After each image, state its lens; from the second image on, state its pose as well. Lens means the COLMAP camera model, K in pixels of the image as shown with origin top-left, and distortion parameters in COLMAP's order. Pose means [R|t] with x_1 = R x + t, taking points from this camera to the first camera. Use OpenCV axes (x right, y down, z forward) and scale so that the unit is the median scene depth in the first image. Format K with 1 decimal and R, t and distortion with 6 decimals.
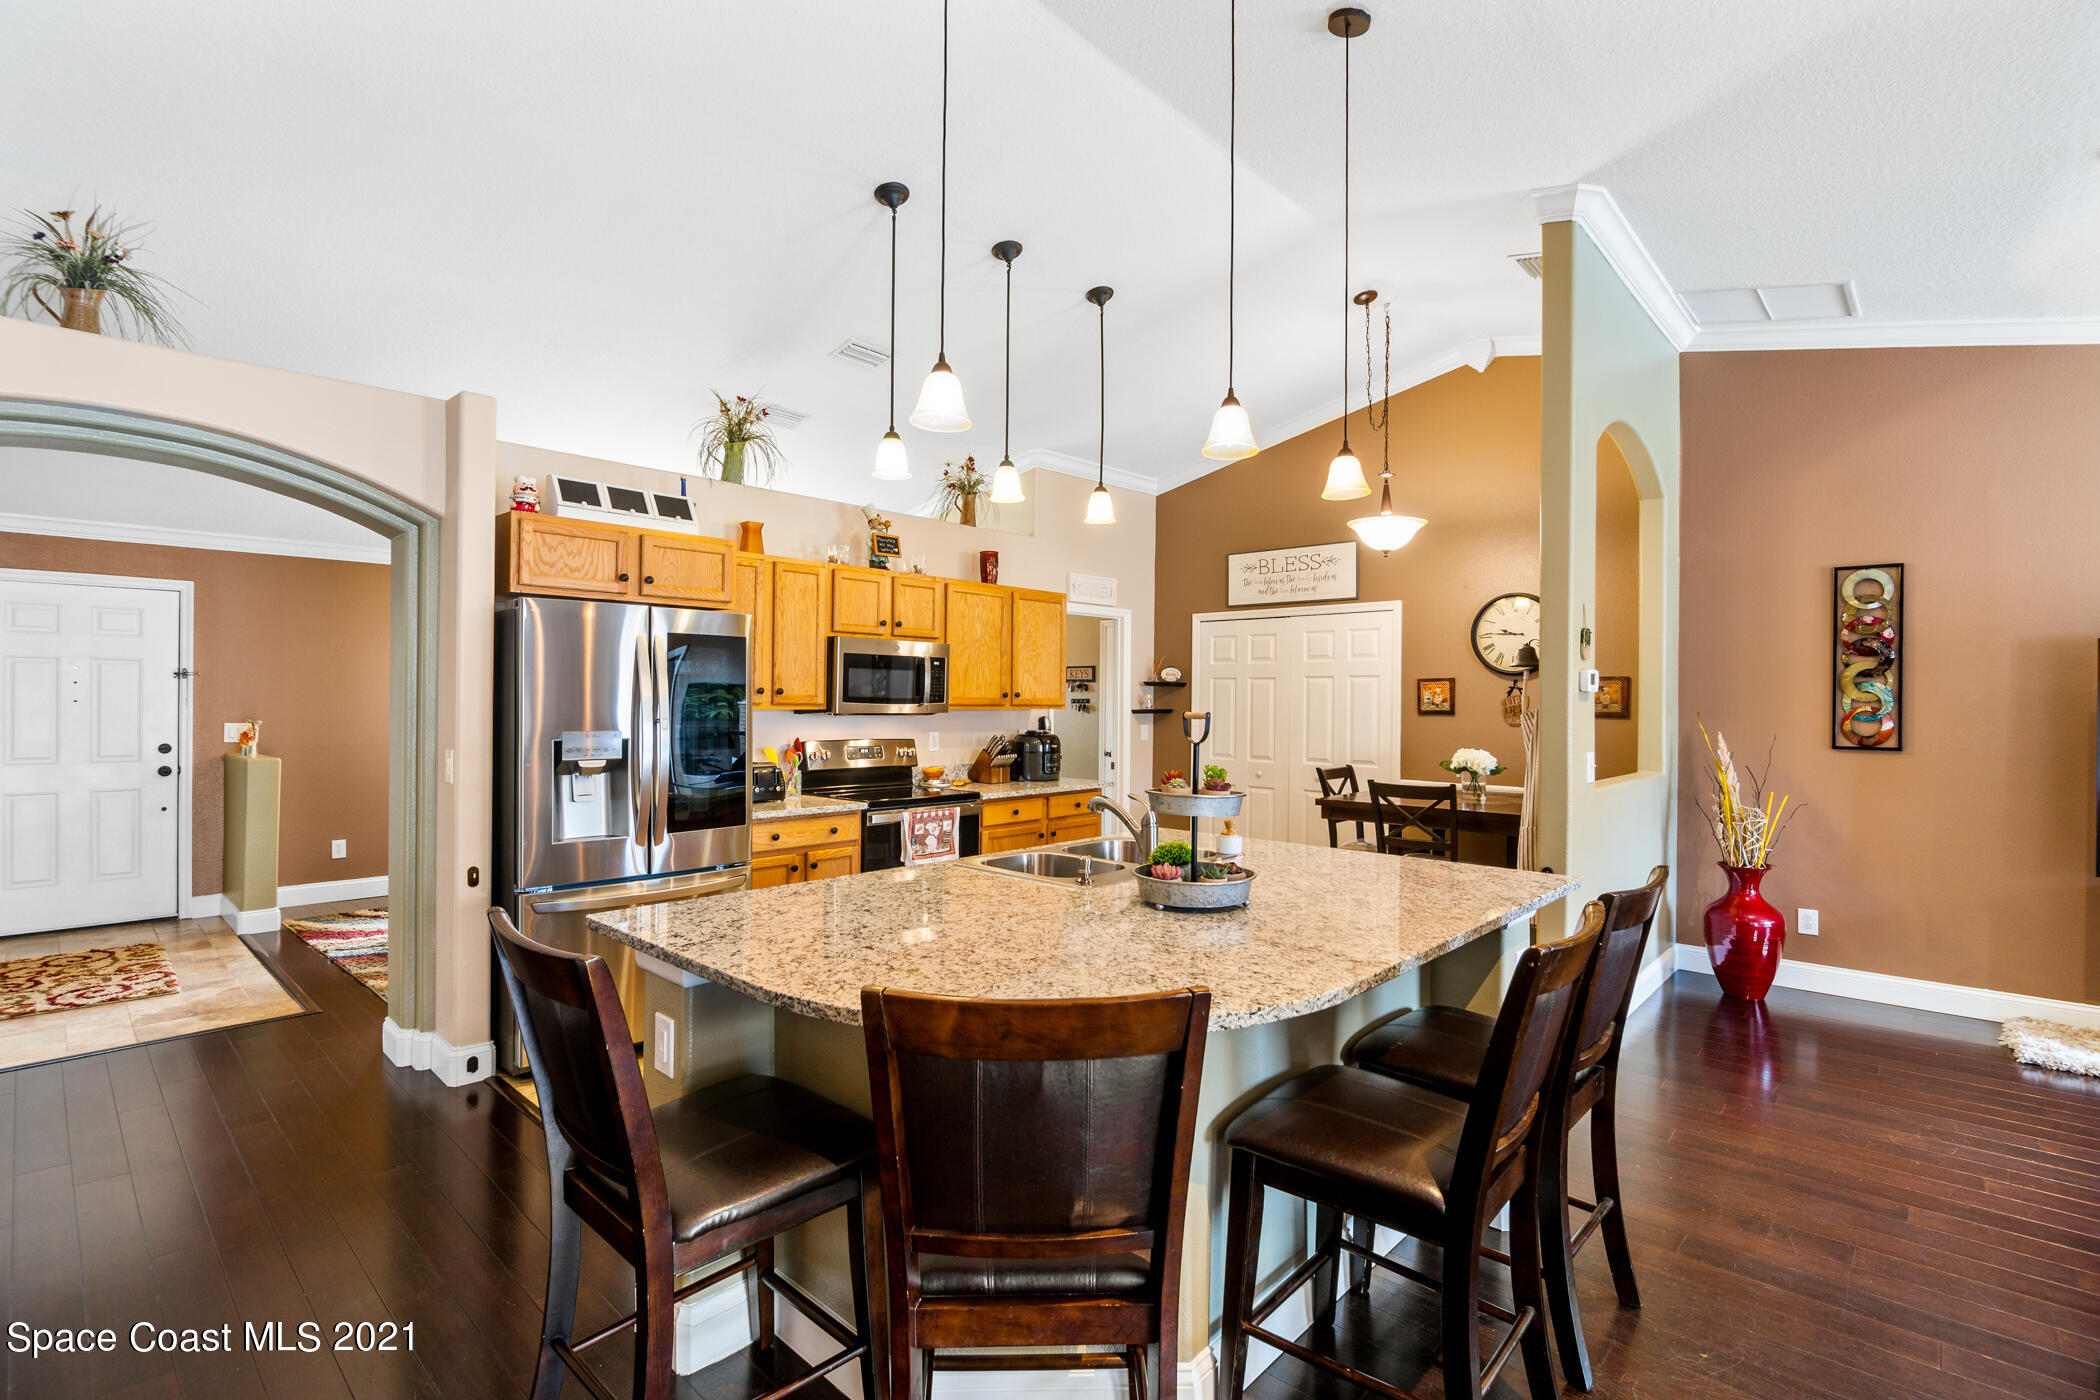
lens RADIAL K [[976.0, 0, 1032.7], [0, 976.0, 698.1], [0, 0, 1]] dist [-0.008848, -0.003034]
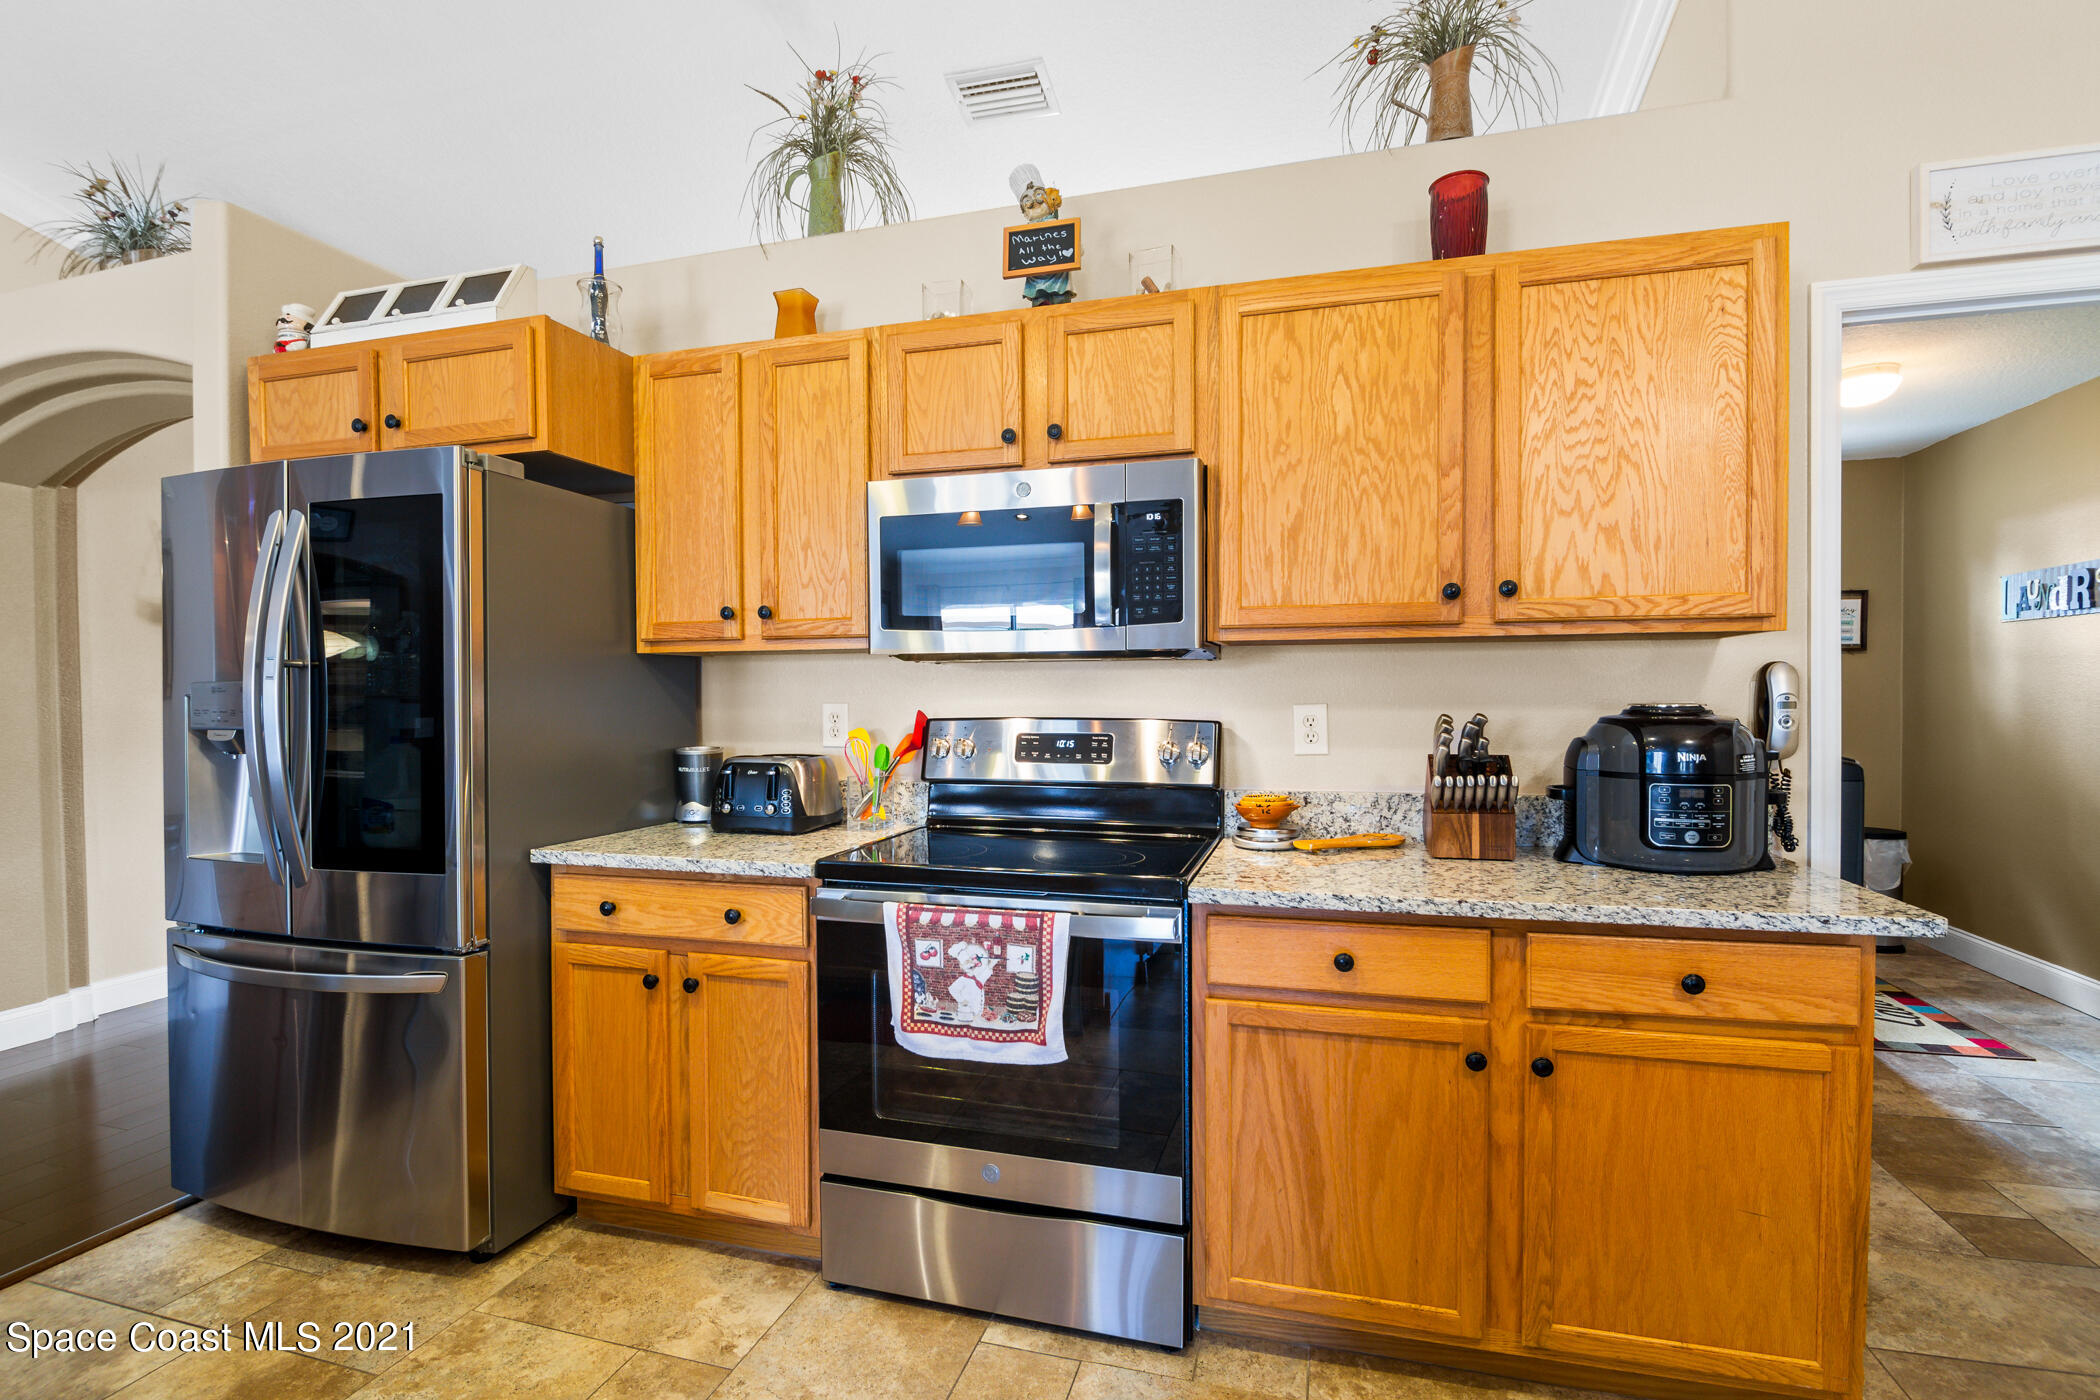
lens RADIAL K [[976.0, 0, 1051.3], [0, 976.0, 713.4], [0, 0, 1]] dist [-0.008848, -0.003034]
pose [[0.463113, -0.000805, -0.886299, 0.231780], [0.008936, 0.999953, 0.003760, 0.041378], [0.886254, -0.009661, 0.463098, 0.859660]]
